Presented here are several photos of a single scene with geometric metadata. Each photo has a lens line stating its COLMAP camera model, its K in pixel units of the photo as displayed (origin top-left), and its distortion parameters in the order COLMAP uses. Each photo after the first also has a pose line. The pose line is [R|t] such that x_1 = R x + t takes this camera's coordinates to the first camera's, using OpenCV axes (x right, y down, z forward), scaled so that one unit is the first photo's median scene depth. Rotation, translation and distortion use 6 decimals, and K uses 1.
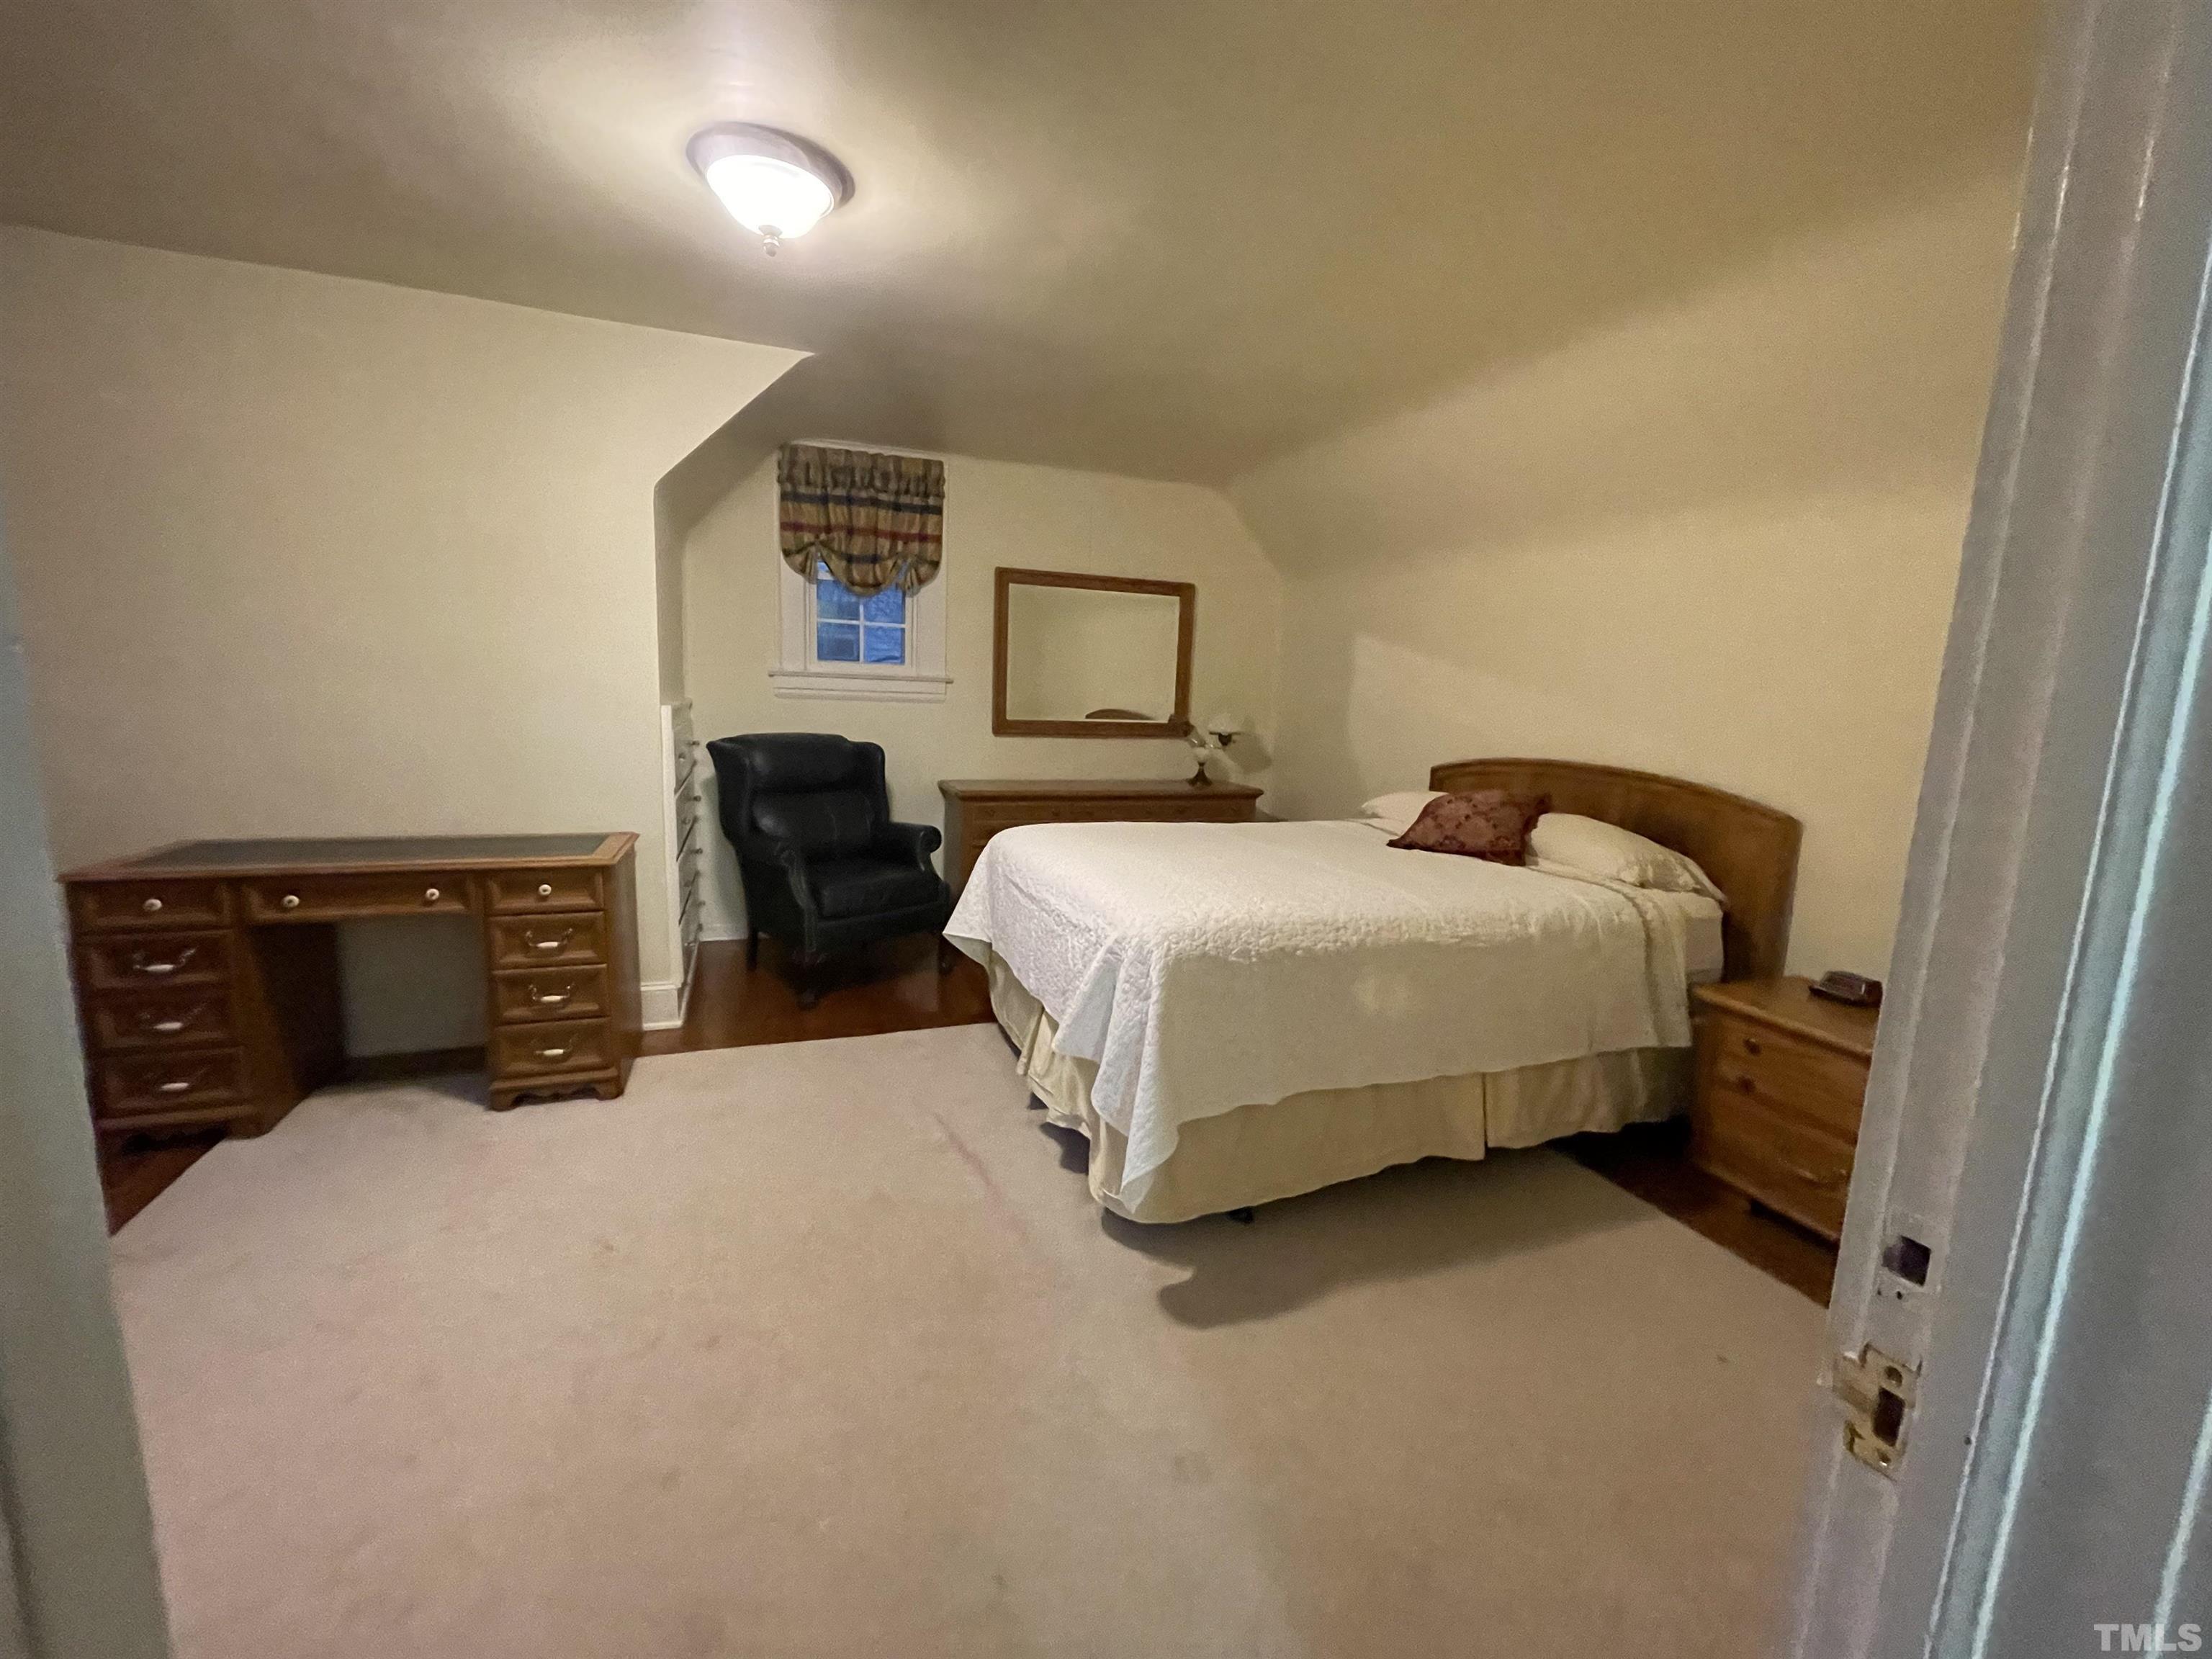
lens RADIAL K [[897.0, 0, 1103.1], [0, 897.0, 820.4], [0, 0, 1]] dist [-0.001213, 0.000052]
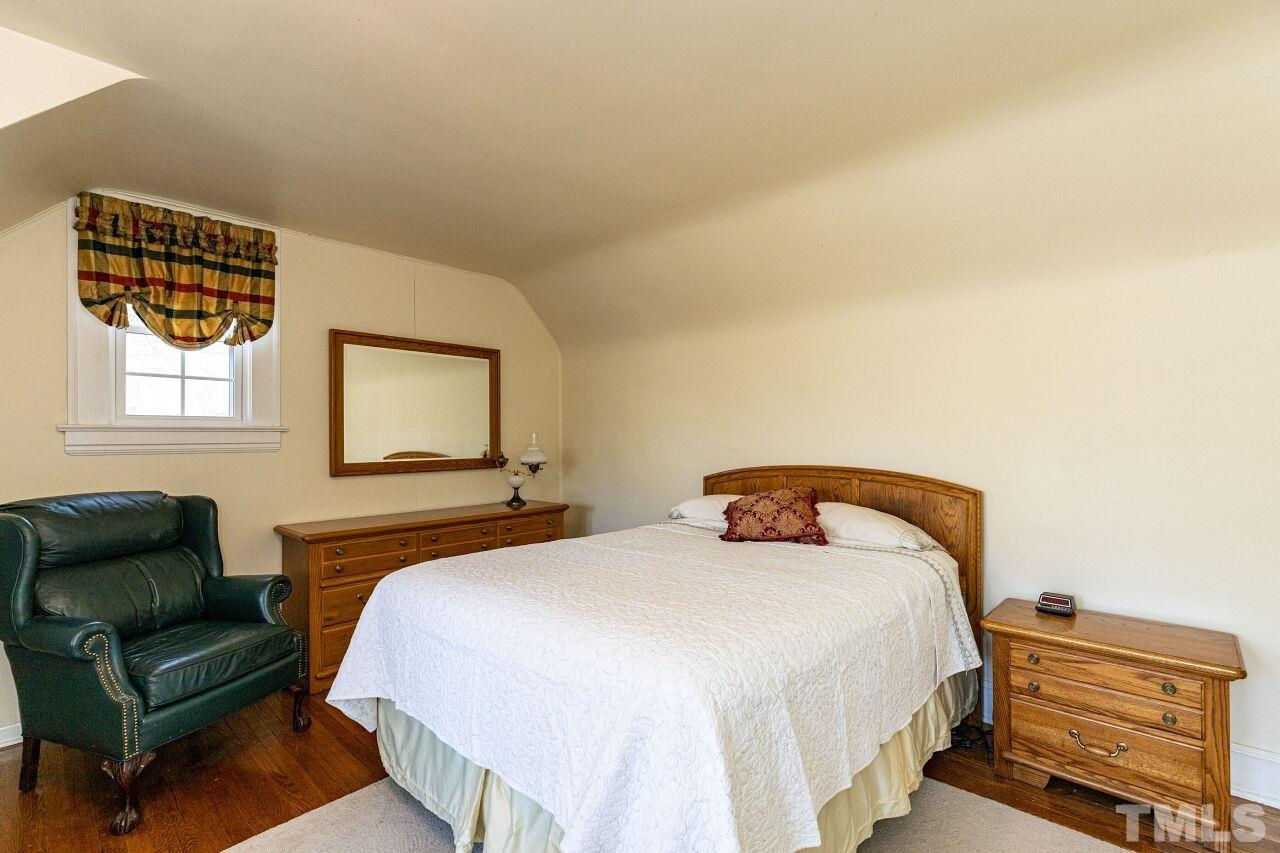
lens RADIAL K [[579.5, 0, 645.8], [0, 579.5, 432.8], [0, 0, 1]] dist [0.004393, -0.001516]
pose [[0.893784, -0.042404, 0.446489, -0.104432], [0.107548, 0.986738, -0.121577, -0.025791], [-0.435412, 0.156683, 0.886491, 0.222223]]
